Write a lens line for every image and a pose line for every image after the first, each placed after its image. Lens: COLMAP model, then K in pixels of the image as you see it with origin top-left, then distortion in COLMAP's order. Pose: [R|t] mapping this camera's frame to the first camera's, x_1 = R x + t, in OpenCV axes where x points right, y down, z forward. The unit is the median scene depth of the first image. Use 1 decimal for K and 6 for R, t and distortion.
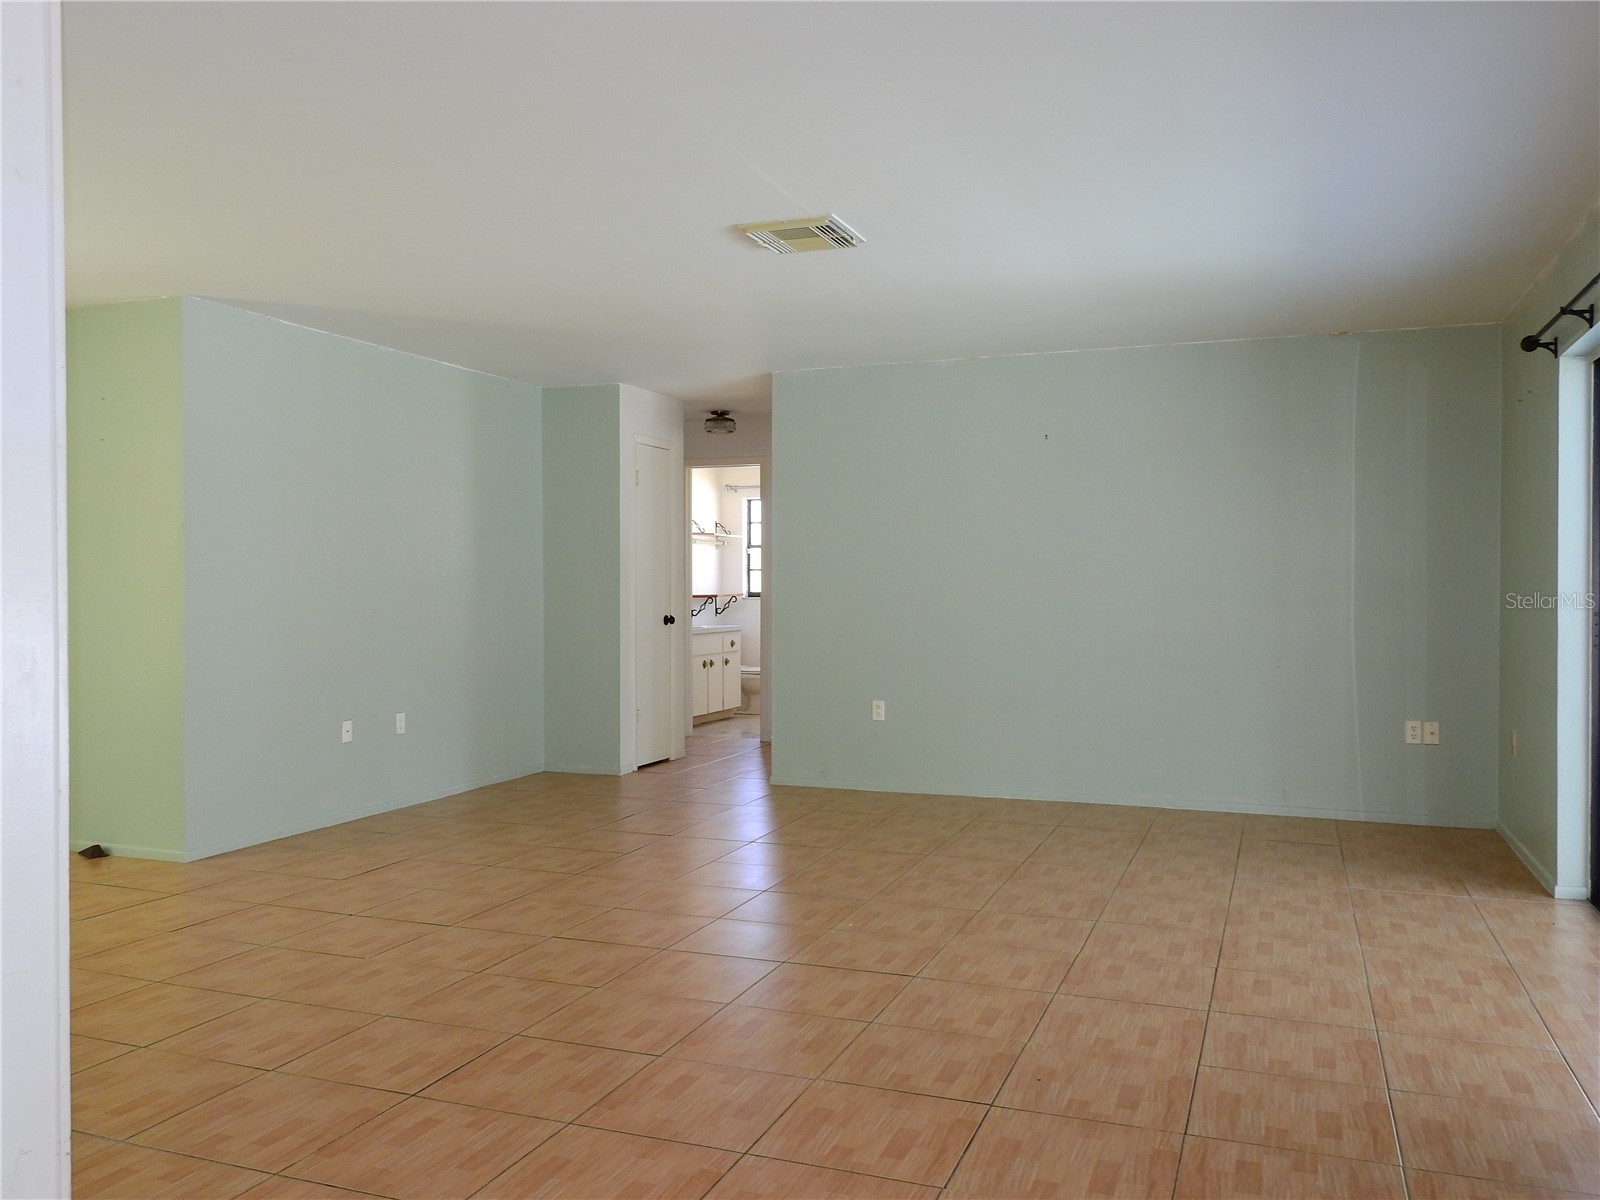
lens RADIAL K [[1279.4, 0, 800.3], [0, 1279.4, 597.6], [0, 0, 1]] dist [0.005408, 0.004408]
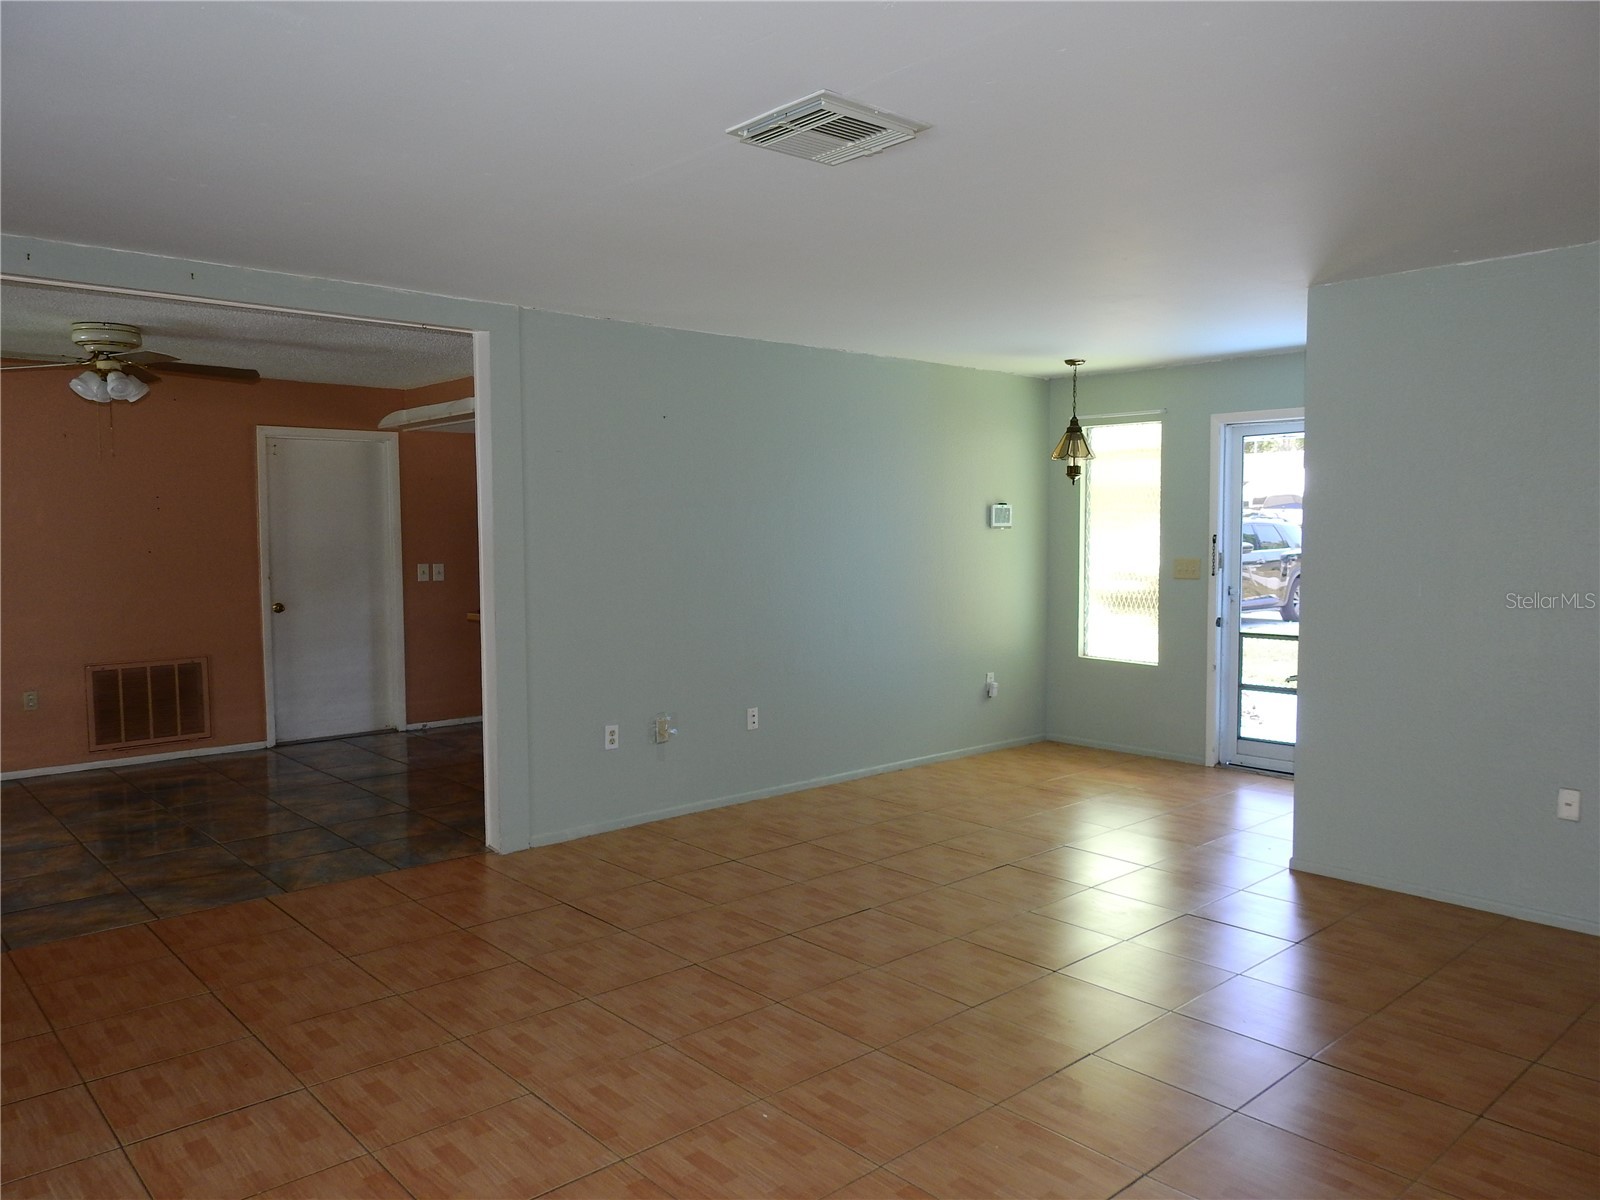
lens RADIAL K [[1159.6, 0, 800.8], [0, 1159.6, 601.2], [0, 0, 1]] dist [0.003224, 0.002477]
pose [[-0.456745, 0.061618, -0.887461, 0.807532], [-0.002266, 0.997515, 0.070425, -0.104511], [0.889595, 0.034177, -0.455470, 1.792541]]
